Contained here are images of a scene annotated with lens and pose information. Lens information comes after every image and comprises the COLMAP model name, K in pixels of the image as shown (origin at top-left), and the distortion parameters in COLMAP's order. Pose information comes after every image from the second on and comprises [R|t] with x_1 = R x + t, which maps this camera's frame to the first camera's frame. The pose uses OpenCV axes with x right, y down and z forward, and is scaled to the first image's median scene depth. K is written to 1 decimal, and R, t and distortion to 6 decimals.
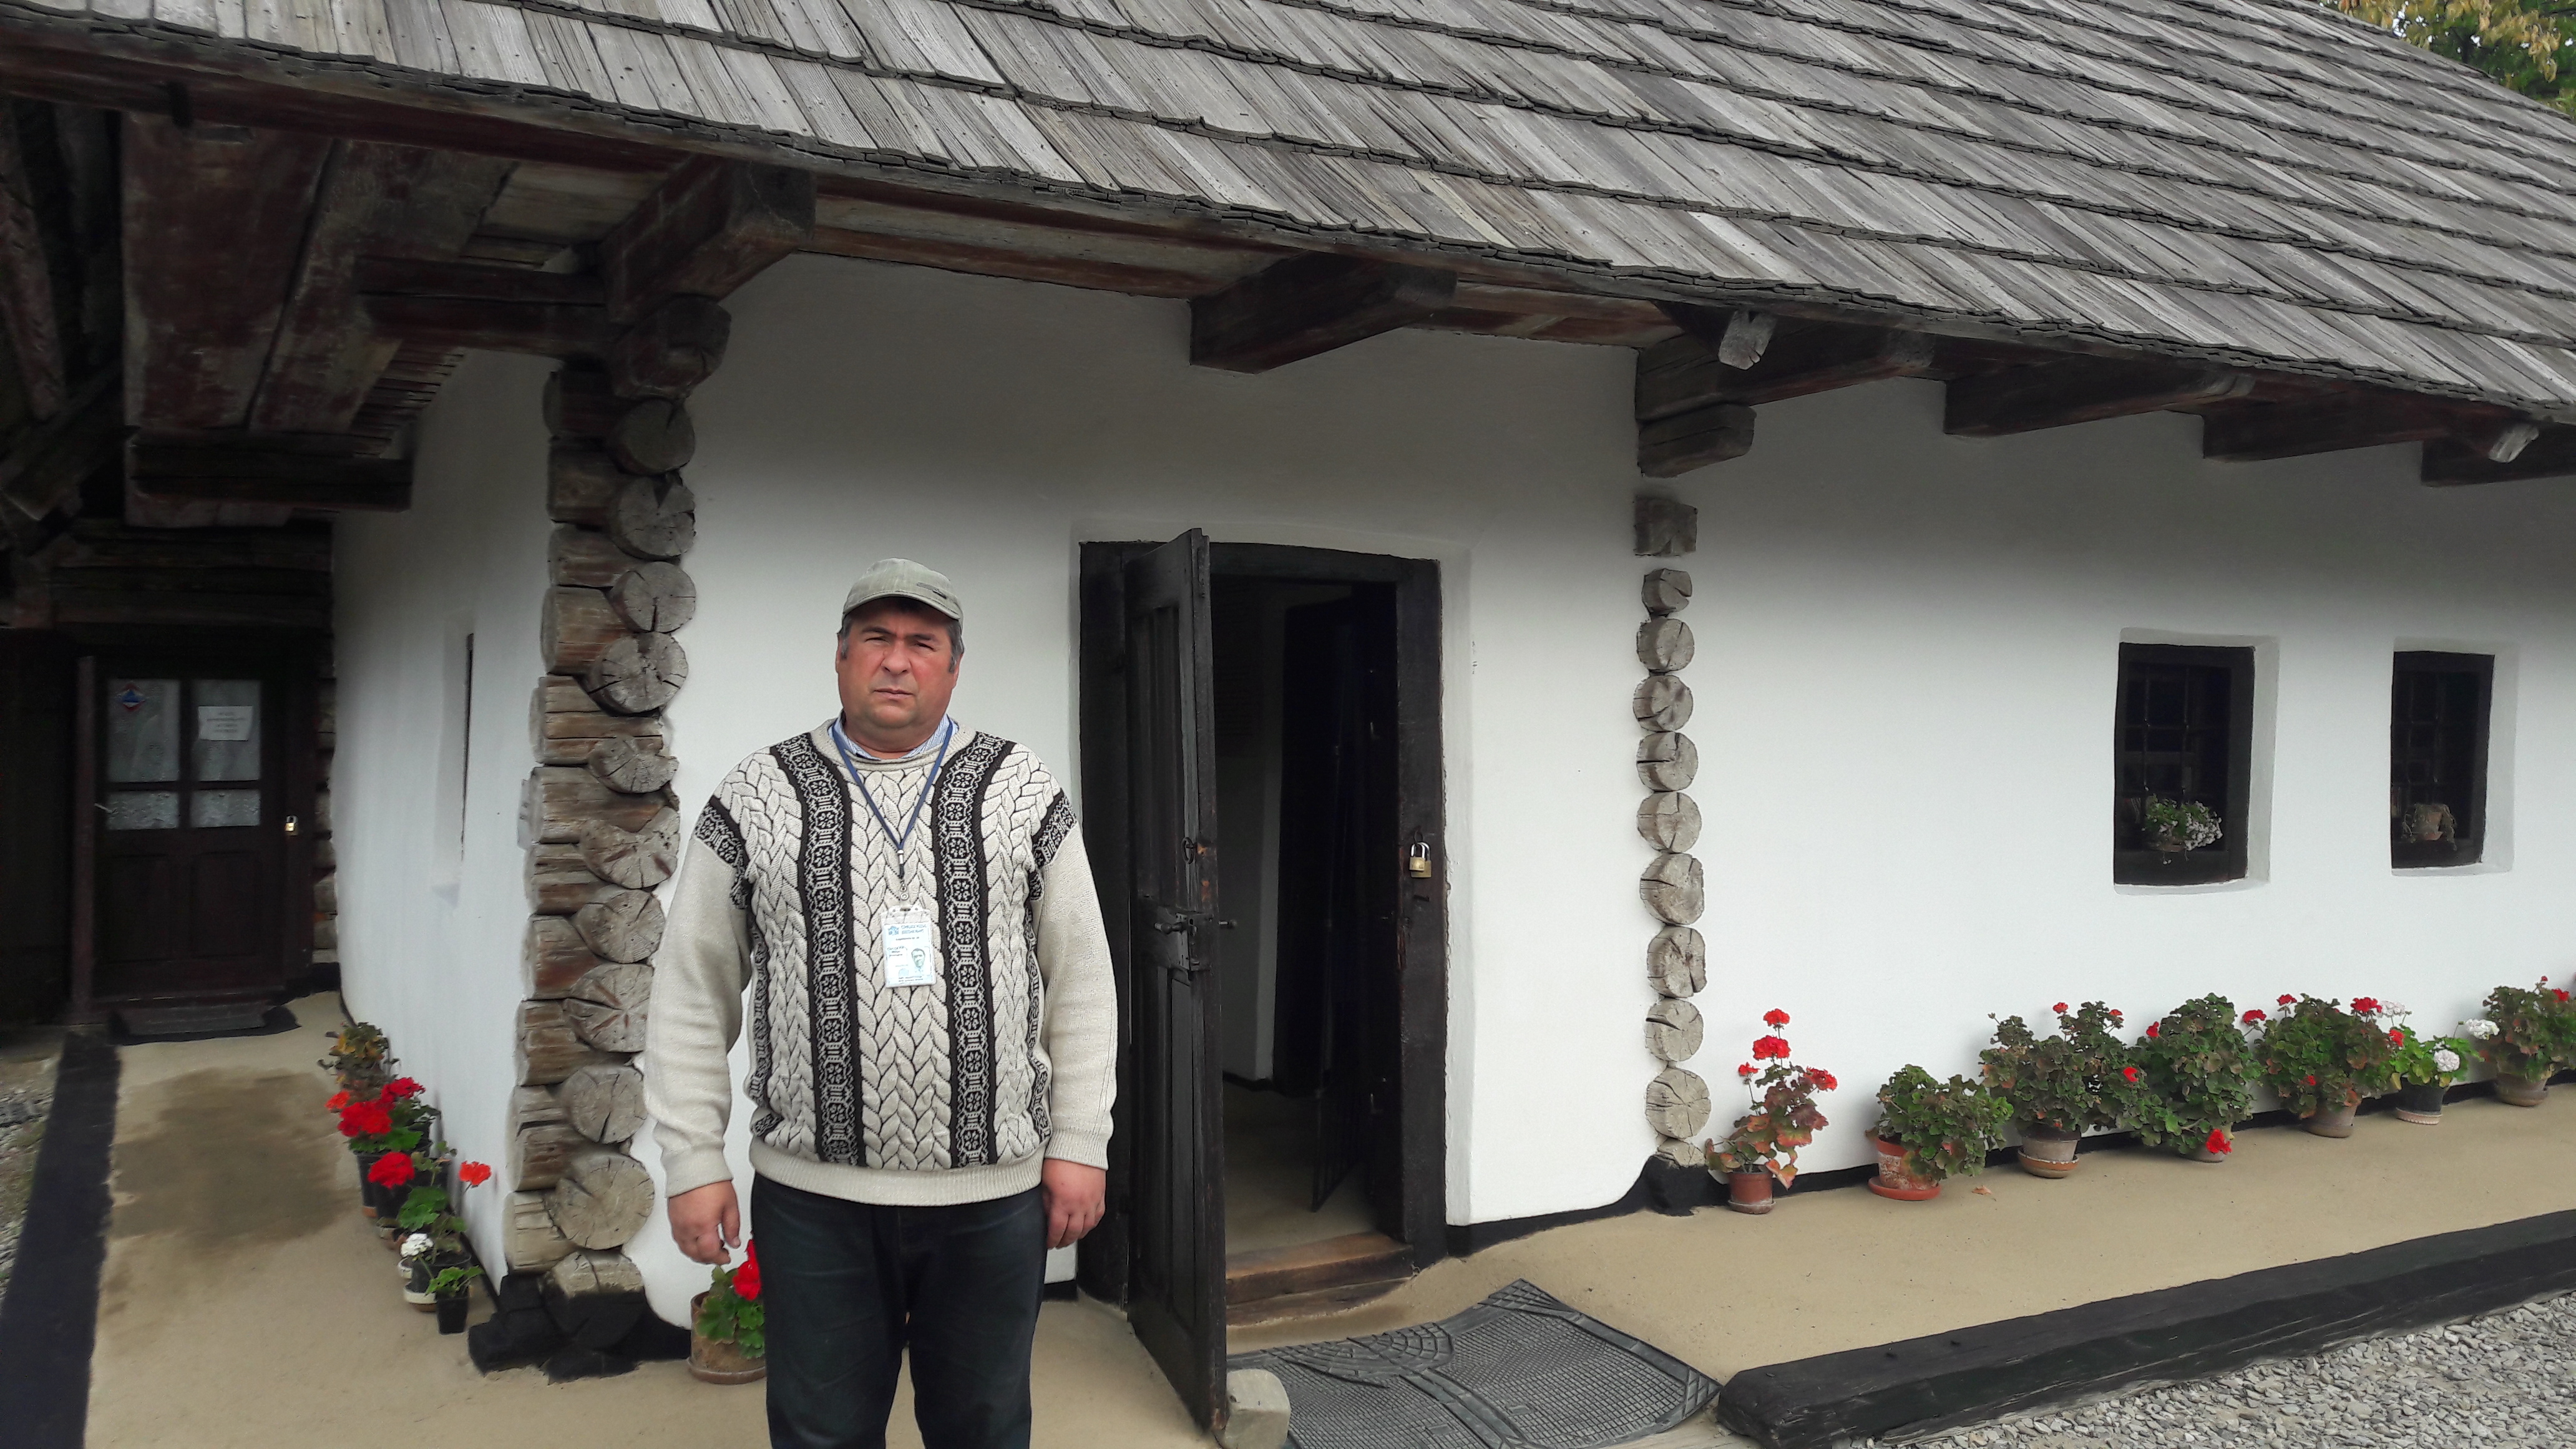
lens RADIAL K [[2120.1, 0, 1275.5], [0, 2120.1, 774.6], [0, 0, 1]] dist [0.152069, -0.289085]
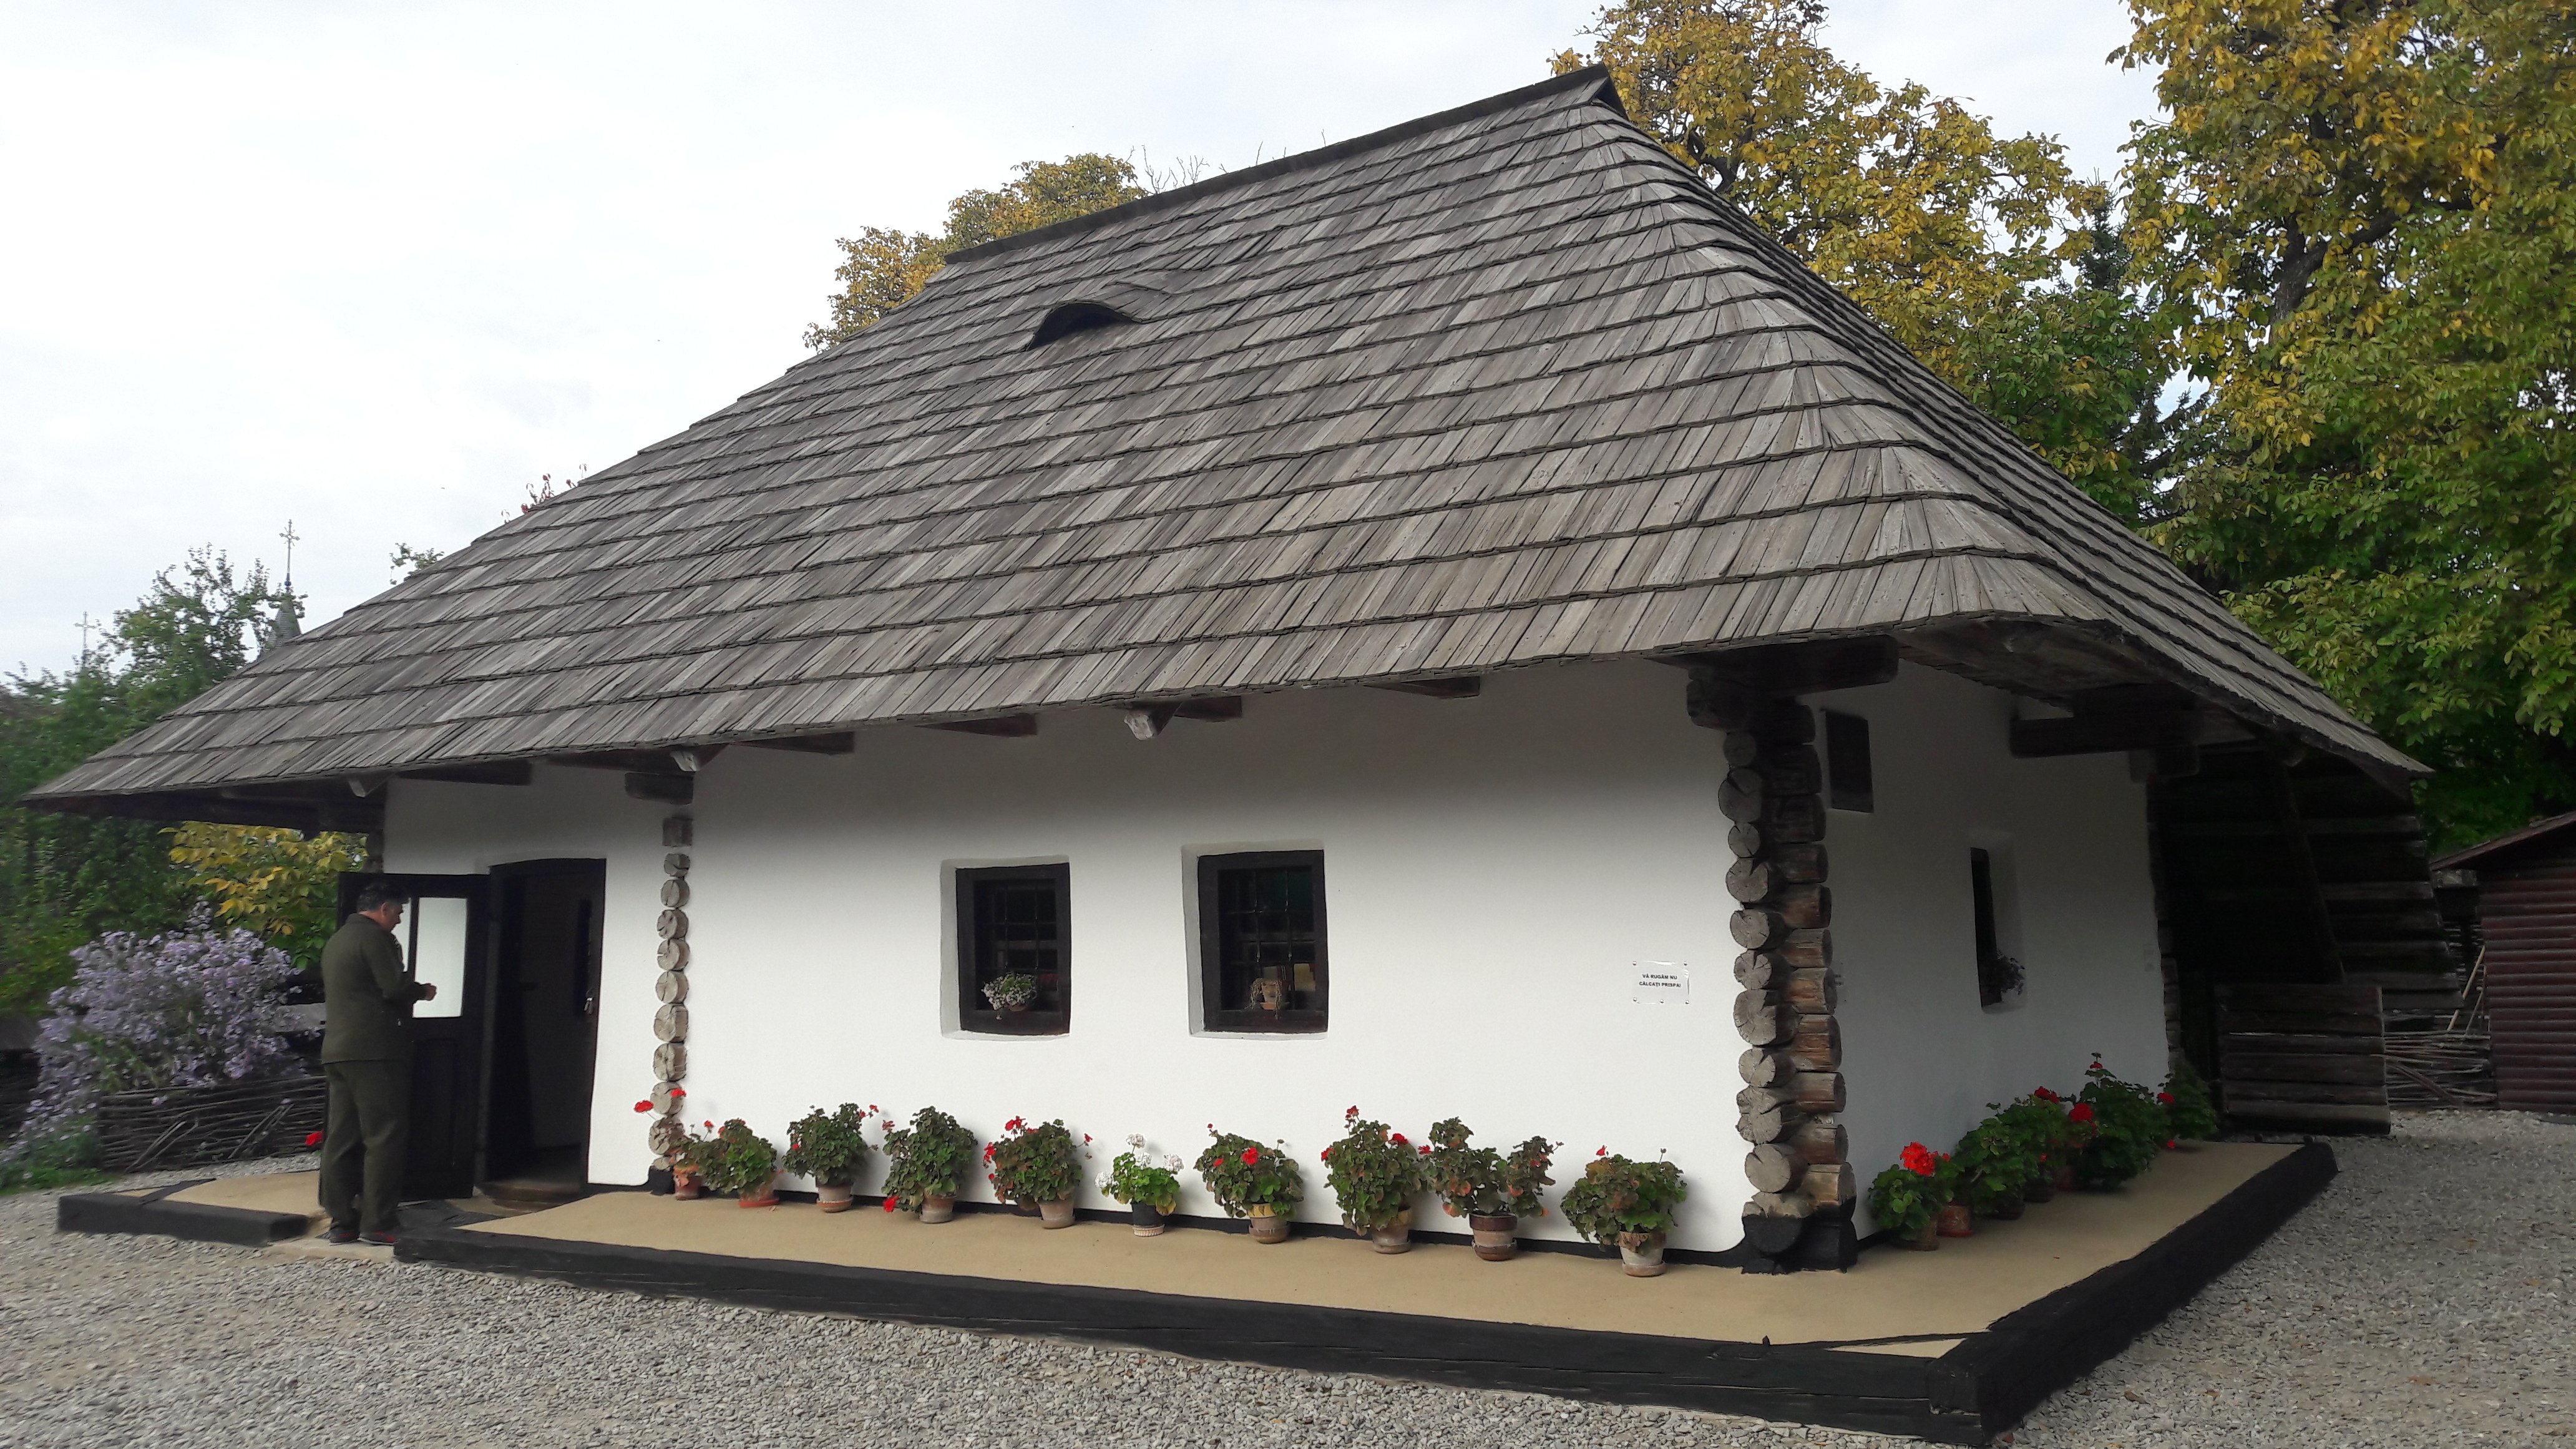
lens RADIAL K [[2120.1, 0, 1275.5], [0, 2120.1, 774.6], [0, 0, 1]] dist [0.152069, -0.289085]
pose [[0.433624, -0.071005, -0.898292, 1.800677], [0.020512, 0.997410, -0.068938, -0.020011], [0.900860, 0.011467, 0.433958, 0.553998]]
